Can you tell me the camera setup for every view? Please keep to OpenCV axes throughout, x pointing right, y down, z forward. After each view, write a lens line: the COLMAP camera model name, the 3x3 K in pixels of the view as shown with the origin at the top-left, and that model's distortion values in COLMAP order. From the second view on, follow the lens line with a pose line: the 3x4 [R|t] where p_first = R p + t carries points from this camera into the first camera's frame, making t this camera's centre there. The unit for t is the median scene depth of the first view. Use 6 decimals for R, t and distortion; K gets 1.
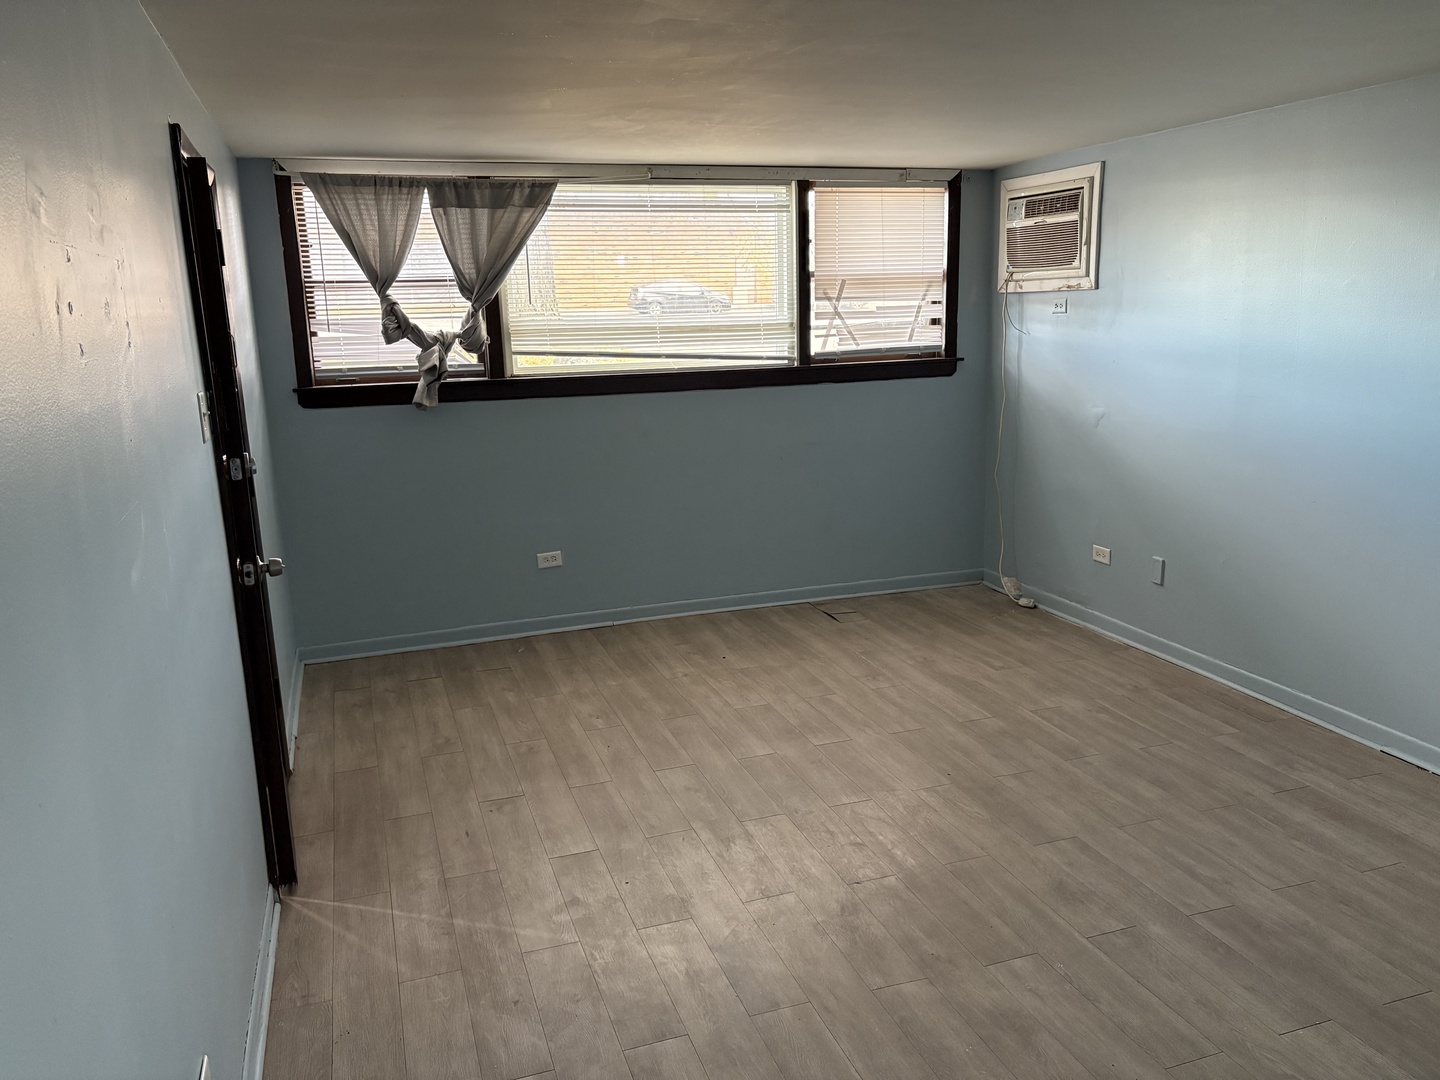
lens RADIAL K [[1090.9, 0, 712.0], [0, 1090.9, 546.8], [0, 0, 1]] dist [0.042006, -0.043525]
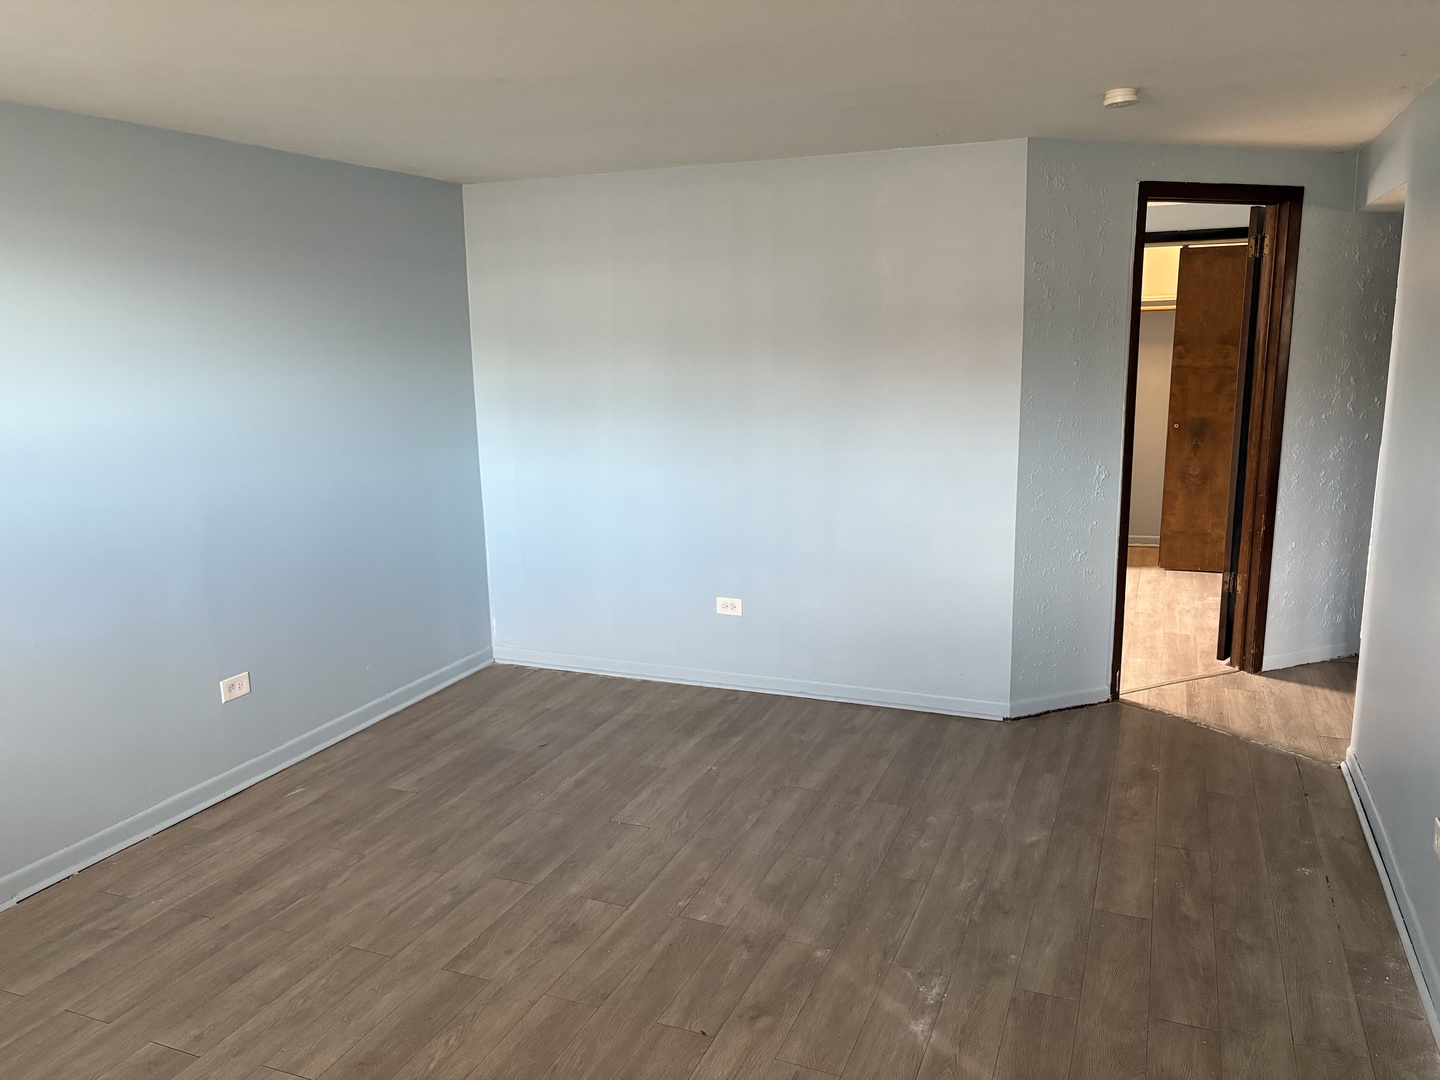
lens RADIAL K [[1090.9, 0, 719.2], [0, 1090.9, 542.6], [0, 0, 1]] dist [0.042006, -0.043525]
pose [[-0.755897, -0.086714, 0.648923, -0.243721], [0.181393, 0.924646, 0.334853, -0.198192], [-0.629060, 0.370825, -0.683207, 0.917545]]
